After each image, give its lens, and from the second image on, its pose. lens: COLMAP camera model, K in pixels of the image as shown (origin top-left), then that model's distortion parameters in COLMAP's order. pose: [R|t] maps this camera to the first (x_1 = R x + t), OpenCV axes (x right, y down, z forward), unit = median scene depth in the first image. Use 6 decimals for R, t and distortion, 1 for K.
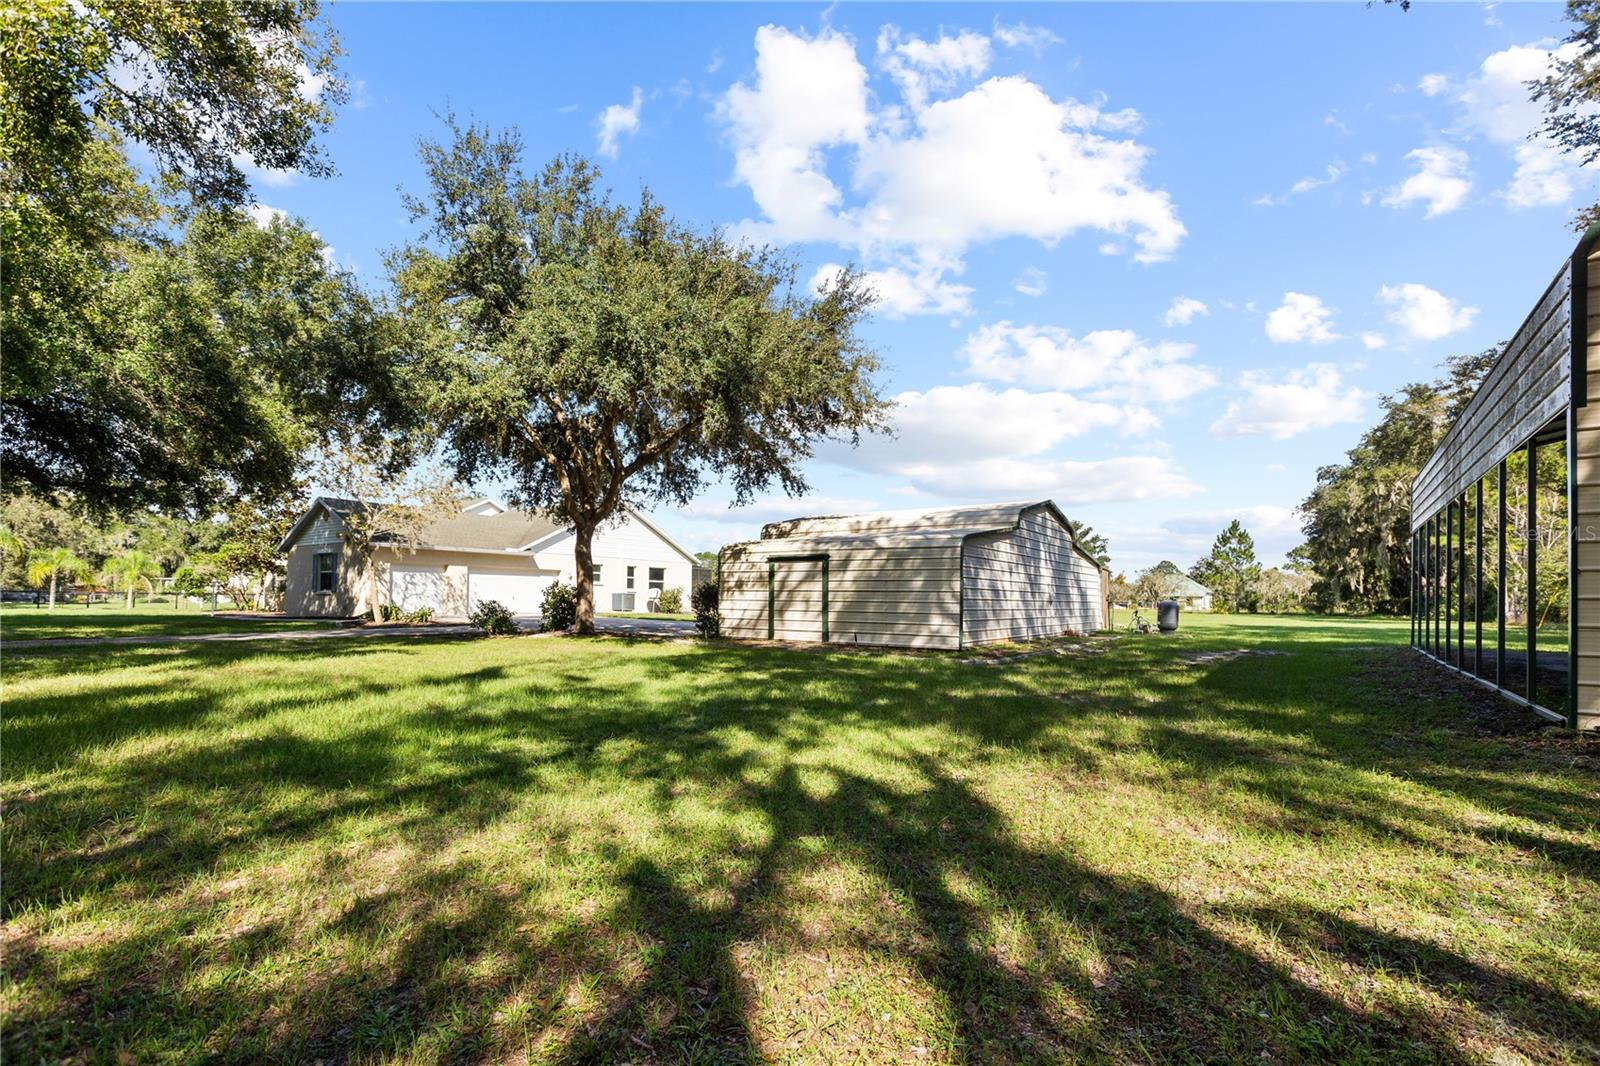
lens RADIAL K [[725.8, 0, 807.1], [0, 725.8, 579.4], [0, 0, 1]] dist [-0.005558, 0.000529]
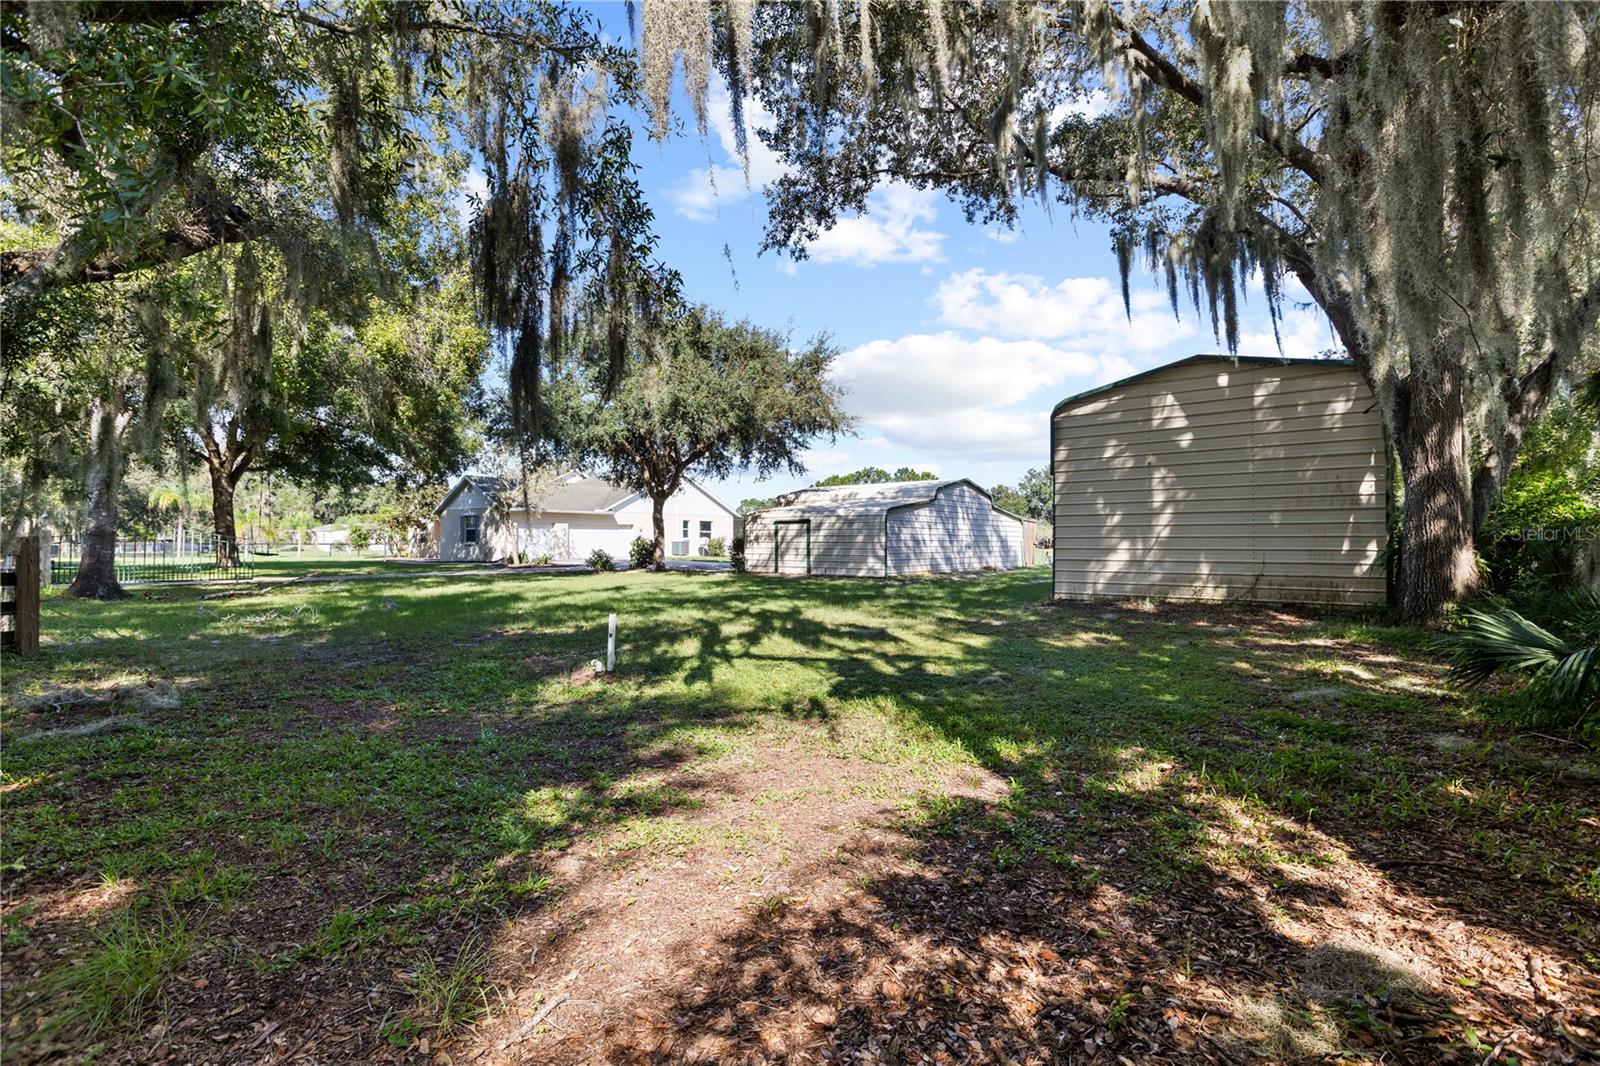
lens RADIAL K [[725.8, 0, 794.0], [0, 725.8, 537.6], [0, 0, 1]] dist [-0.005558, 0.000529]
pose [[0.996357, -0.011415, -0.084515, 0.104445], [0.013396, 0.999648, 0.022902, -0.025434], [0.084223, -0.023951, 0.996159, -0.488583]]
